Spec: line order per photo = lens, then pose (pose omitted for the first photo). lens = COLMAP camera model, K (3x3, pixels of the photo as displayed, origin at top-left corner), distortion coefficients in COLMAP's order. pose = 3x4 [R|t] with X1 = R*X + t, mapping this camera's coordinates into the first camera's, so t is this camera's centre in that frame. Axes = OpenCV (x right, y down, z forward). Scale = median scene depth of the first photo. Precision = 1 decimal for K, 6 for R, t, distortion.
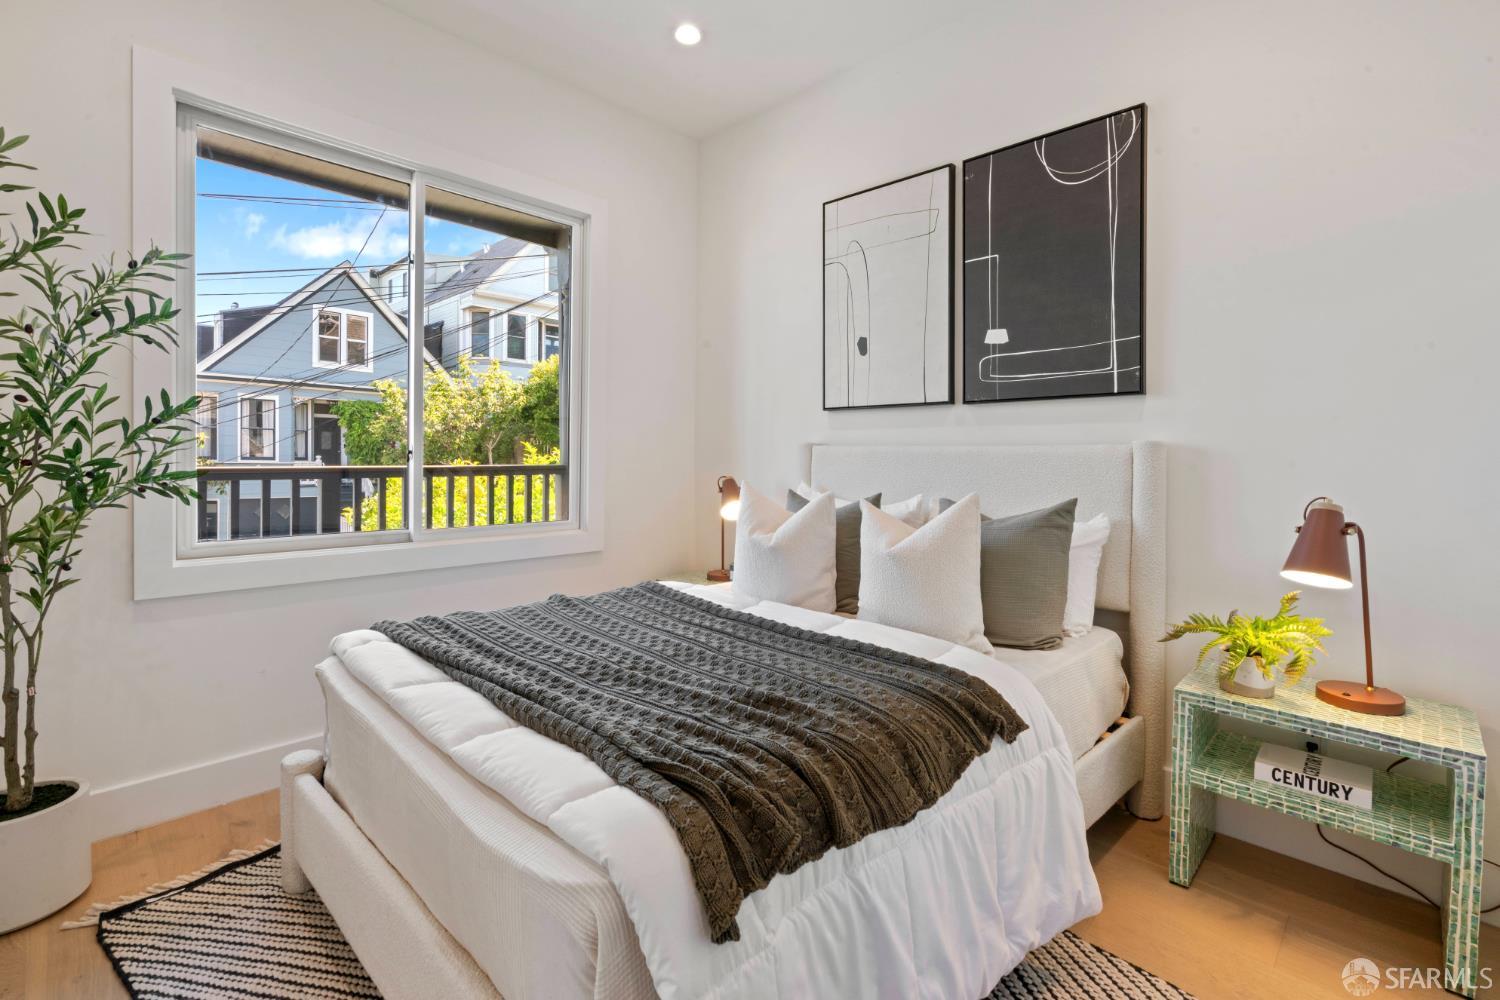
lens RADIAL K [[690.2, 0, 712.6], [0, 690.2, 455.2], [0, 0, 1]] dist [-0.001095, 0.001616]
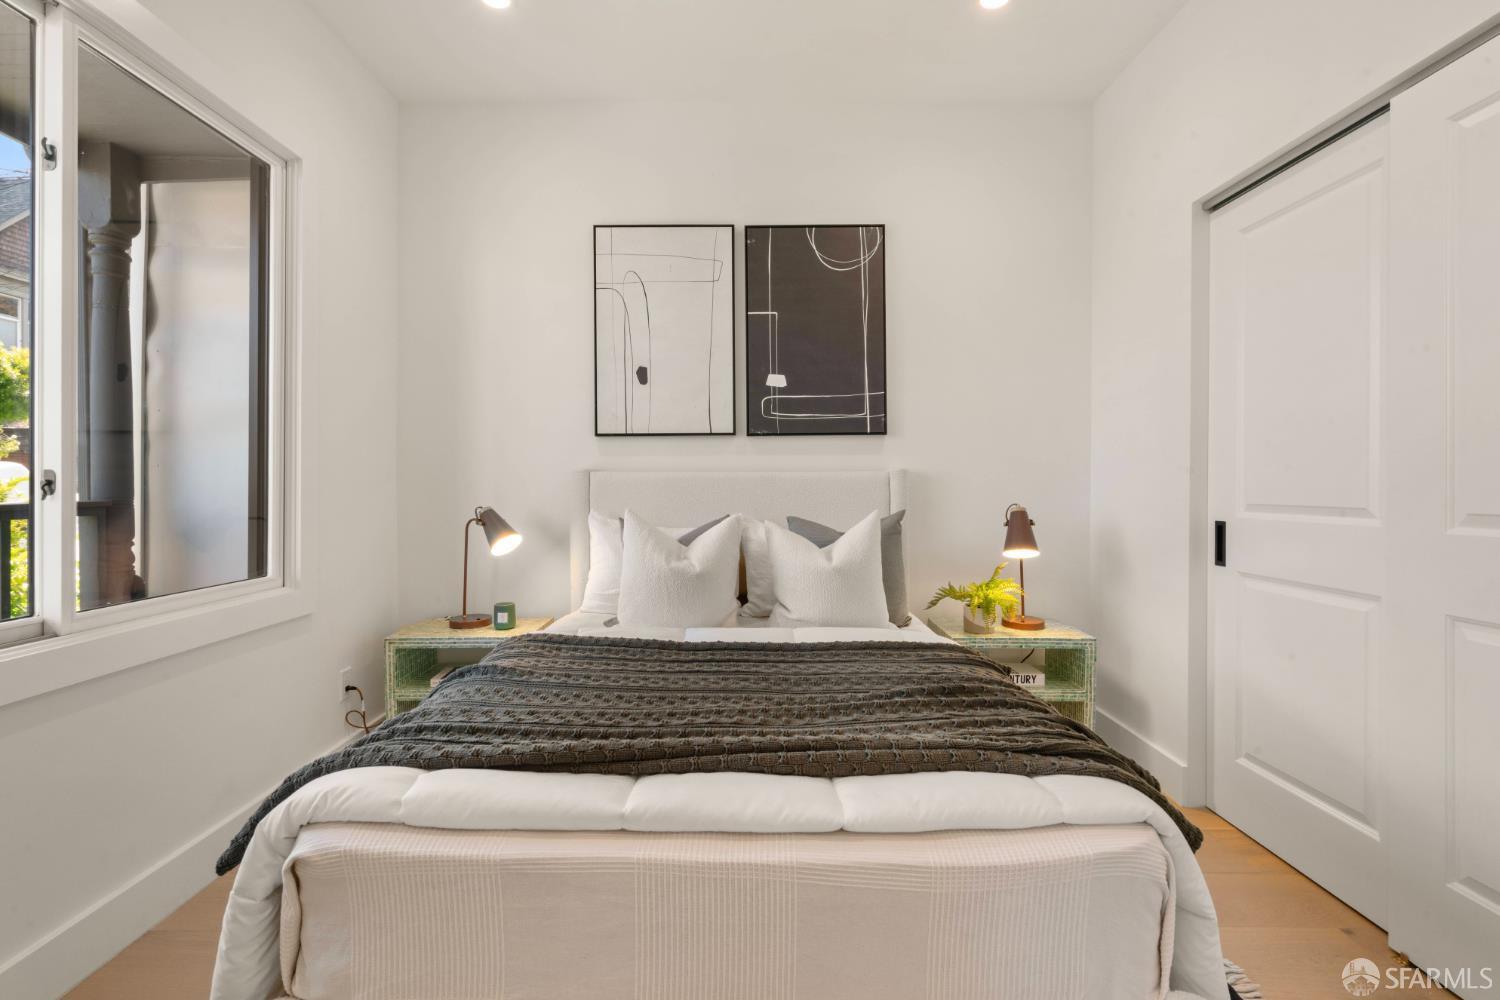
lens RADIAL K [[690.2, 0, 710.5], [0, 690.2, 477.6], [0, 0, 1]] dist [-0.001095, 0.001616]
pose [[0.710620, -0.007232, 0.703539, -0.514054], [0.009550, 0.999954, 0.000633, -0.005456], [-0.703511, 0.006269, 0.710656, 0.227412]]
